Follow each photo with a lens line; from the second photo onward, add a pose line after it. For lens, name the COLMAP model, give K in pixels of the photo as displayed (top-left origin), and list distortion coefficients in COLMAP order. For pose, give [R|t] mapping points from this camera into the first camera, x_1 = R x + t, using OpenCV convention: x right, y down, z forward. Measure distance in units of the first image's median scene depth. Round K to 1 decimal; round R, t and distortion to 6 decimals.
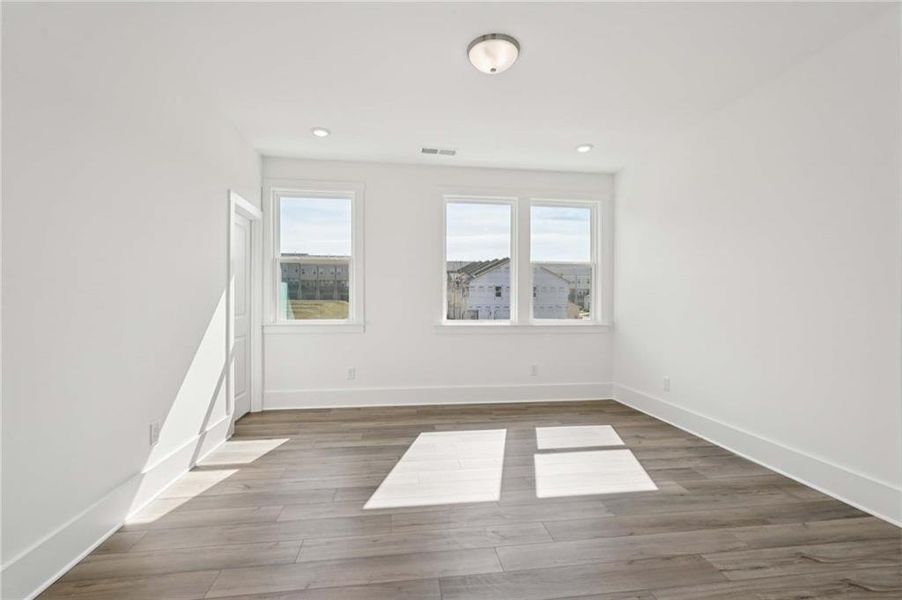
lens RADIAL K [[402.7, 0, 448.6], [0, 402.7, 302.4], [0, 0, 1]] dist [-0.013757, 0.007637]
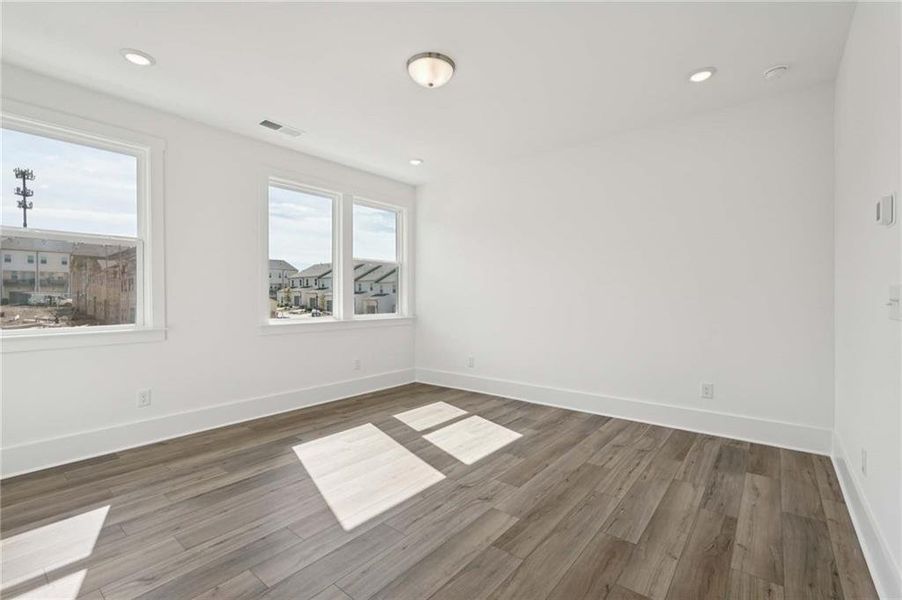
lens RADIAL K [[402.7, 0, 449.2], [0, 402.7, 296.3], [0, 0, 1]] dist [-0.013757, 0.007637]
pose [[0.729211, -0.003496, 0.684280, -0.411280], [0.005120, 0.999987, -0.000347, -0.004442], [-0.684270, 0.003757, 0.729219, 0.119871]]
